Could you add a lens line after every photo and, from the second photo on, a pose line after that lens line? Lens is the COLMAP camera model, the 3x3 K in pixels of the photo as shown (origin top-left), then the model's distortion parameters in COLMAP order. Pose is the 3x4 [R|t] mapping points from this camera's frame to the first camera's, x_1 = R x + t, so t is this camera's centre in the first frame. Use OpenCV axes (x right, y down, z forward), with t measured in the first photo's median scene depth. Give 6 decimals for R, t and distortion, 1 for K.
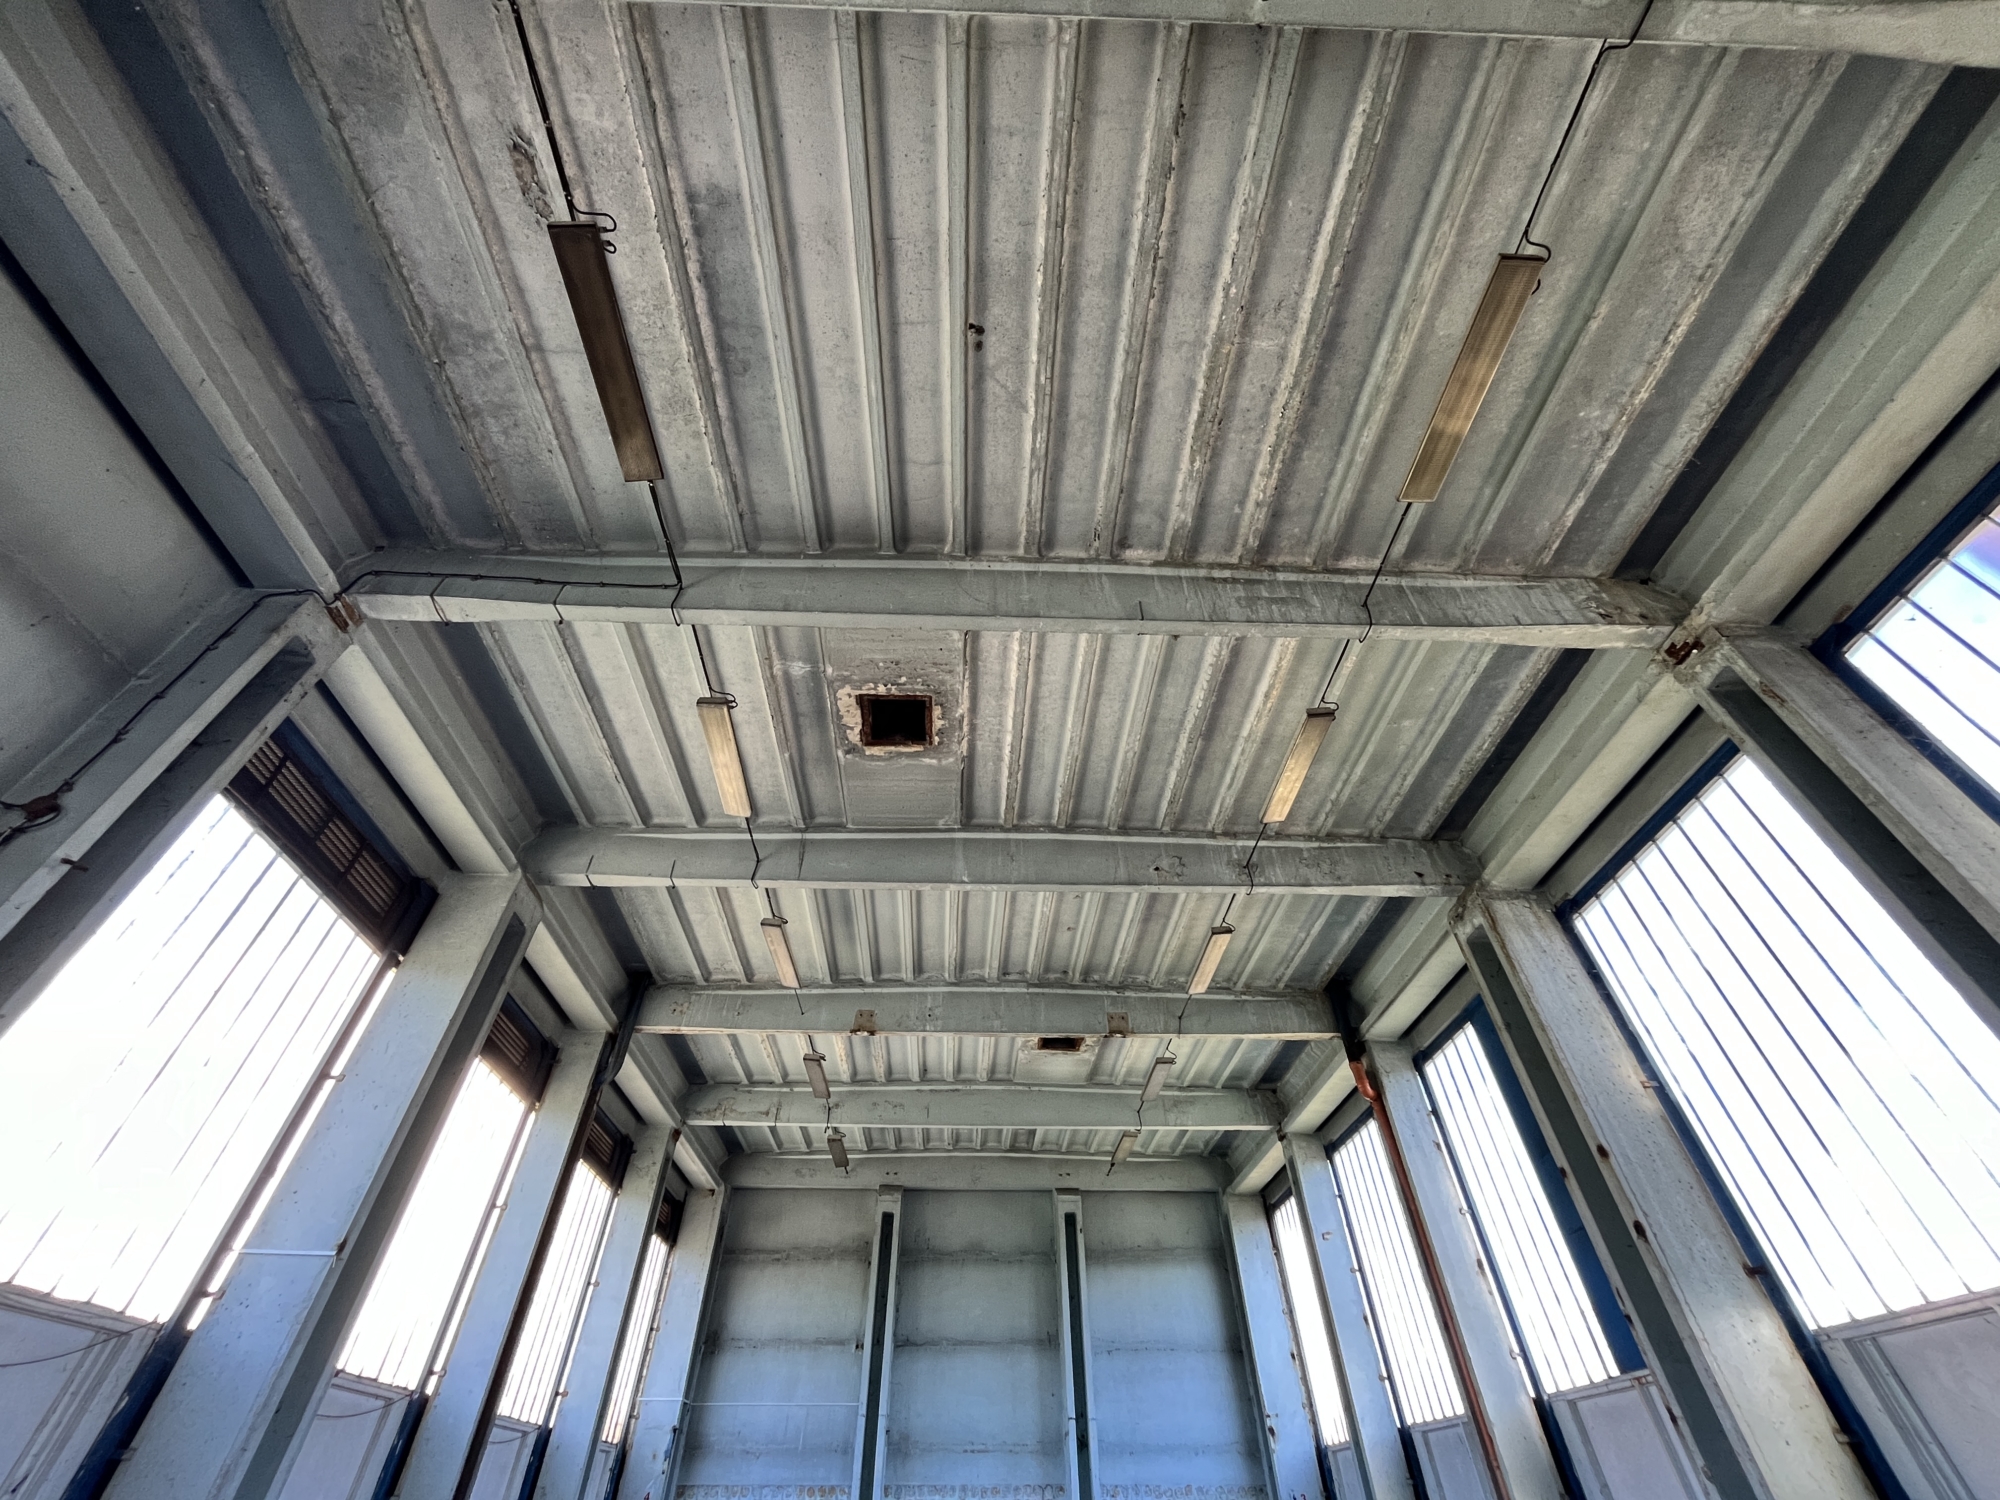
lens RADIAL K [[812.6, 0, 991.3], [0, 812.6, 748.3], [0, 0, 1]] dist [-0.001787, 0.000090]
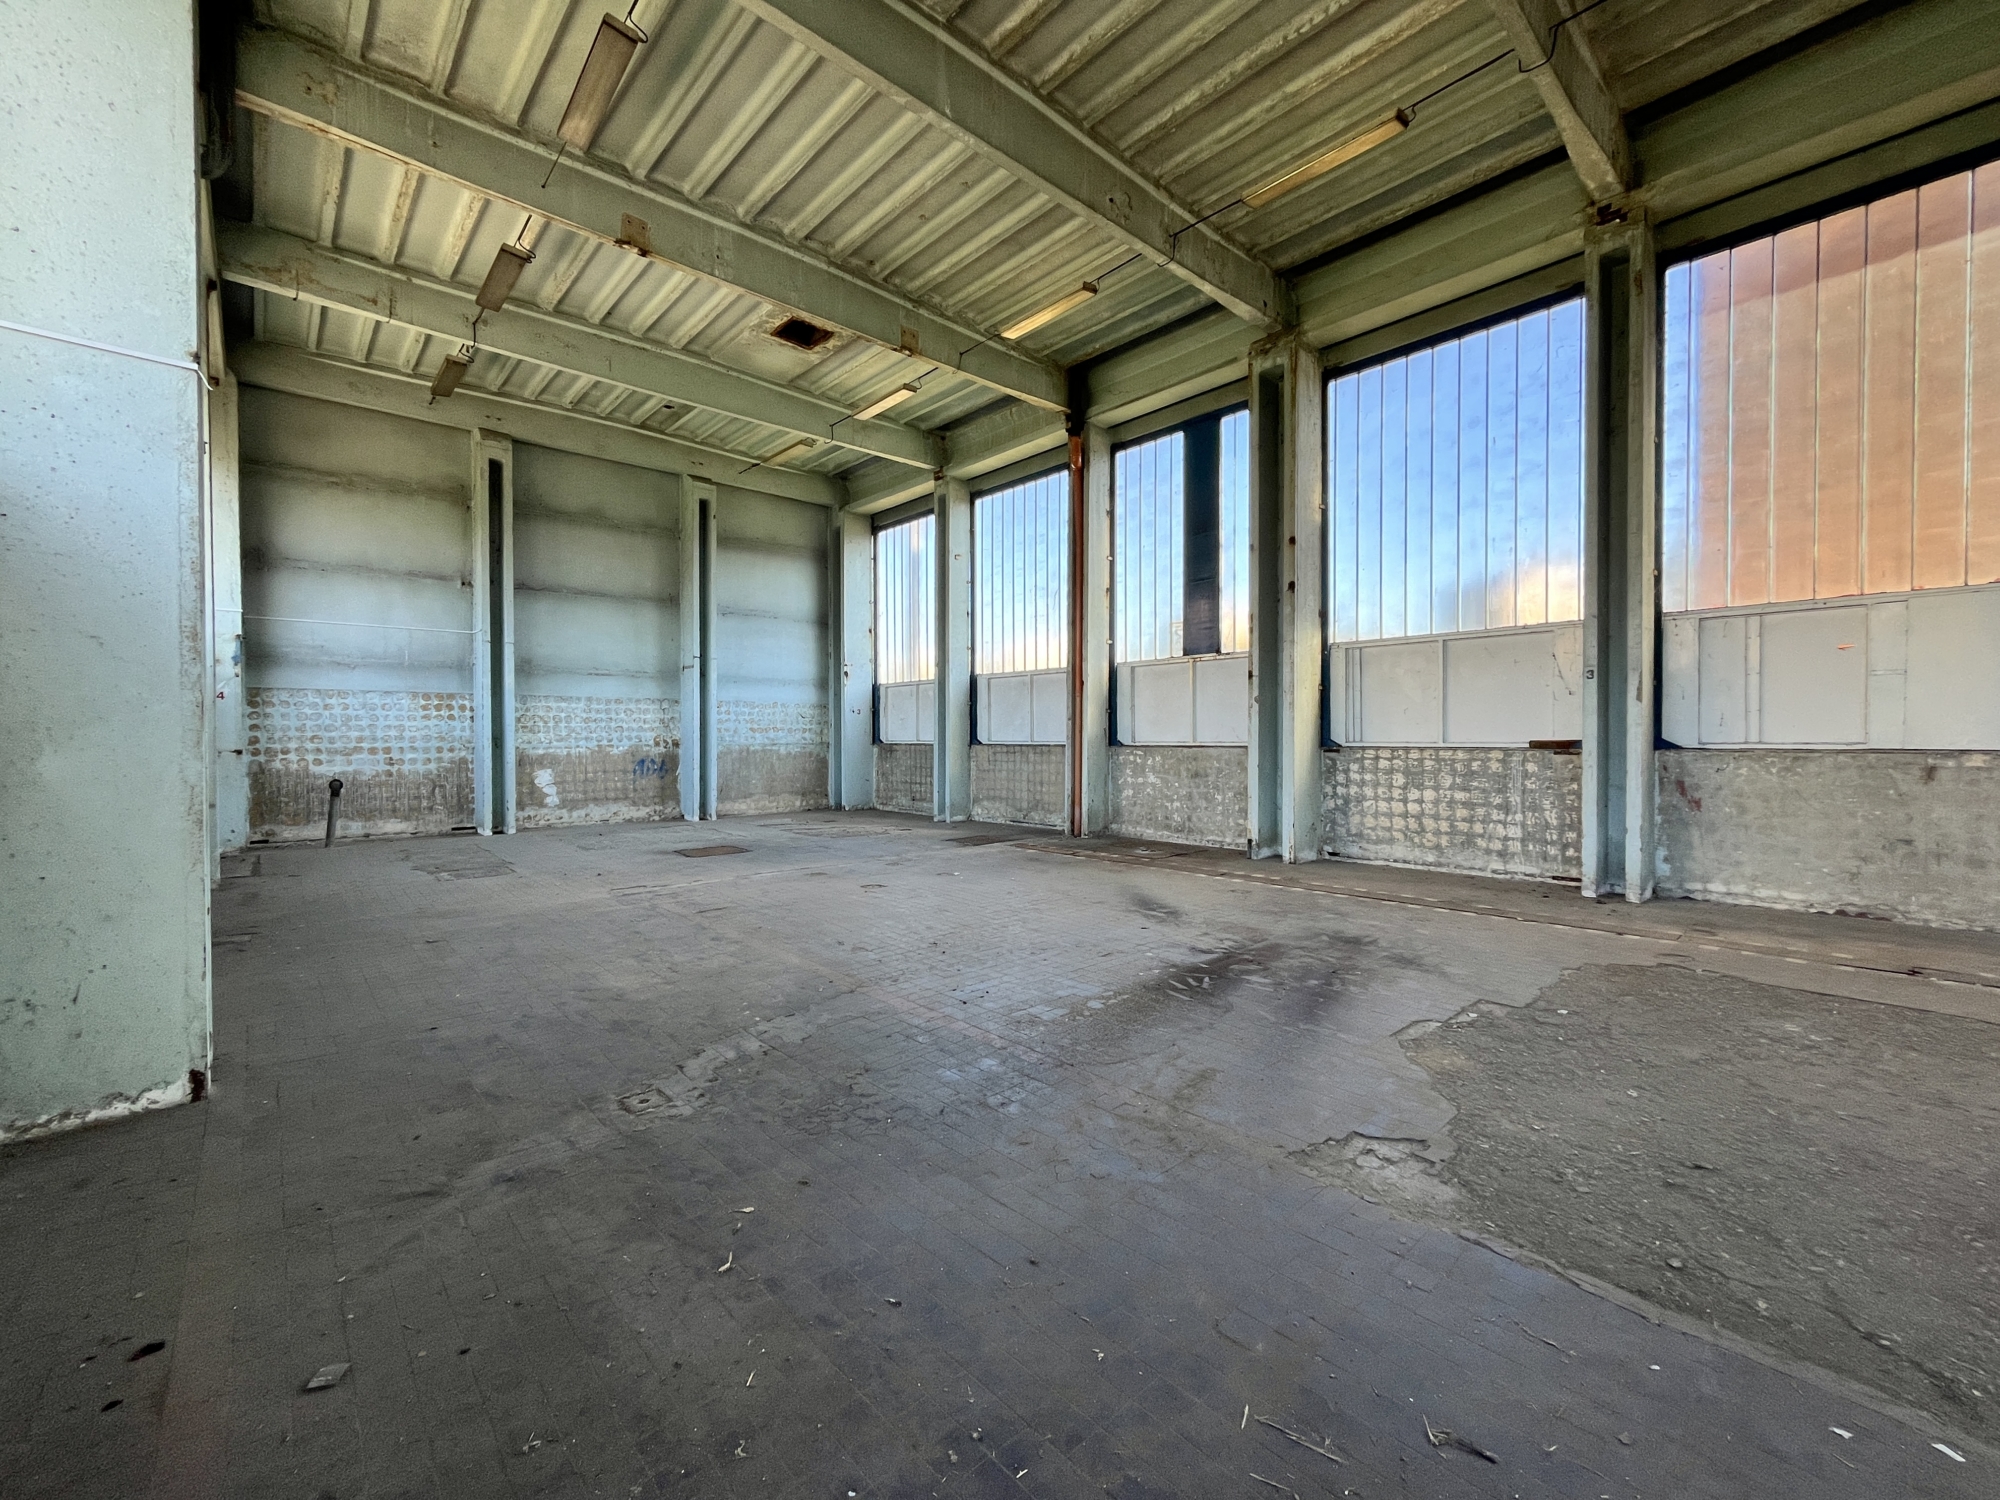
lens RADIAL K [[812.6, 0, 991.3], [0, 812.6, 748.3], [0, 0, 1]] dist [-0.001787, 0.000090]
pose [[0.765888, -0.009679, 0.642901, -0.331580], [-0.445753, 0.712605, 0.541754, 0.101433], [-0.463379, -0.701498, 0.541462, 0.083146]]
